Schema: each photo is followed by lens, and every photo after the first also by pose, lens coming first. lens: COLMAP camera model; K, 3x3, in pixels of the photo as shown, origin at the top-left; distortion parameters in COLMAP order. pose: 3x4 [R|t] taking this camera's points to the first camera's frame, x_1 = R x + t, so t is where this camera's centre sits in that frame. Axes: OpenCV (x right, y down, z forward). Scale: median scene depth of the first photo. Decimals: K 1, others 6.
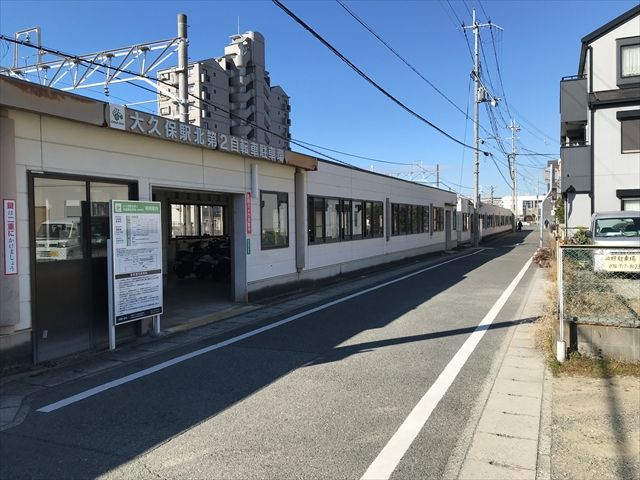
lens RADIAL K [[527.3, 0, 320.0], [0, 527.3, 239.2], [0, 0, 1]] dist [0.053866, -0.027997]
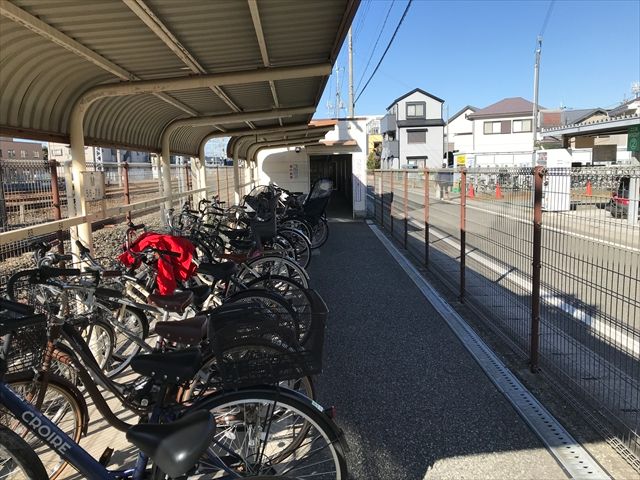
lens RADIAL K [[527.3, 0, 320.6], [0, 527.3, 239.7], [0, 0, 1]] dist [0.053866, -0.027997]
pose [[0.907487, -0.055796, 0.416358, -1.069571], [0.011284, 0.994020, 0.108616, 0.038766], [-0.419928, -0.093869, 0.902690, -1.413937]]
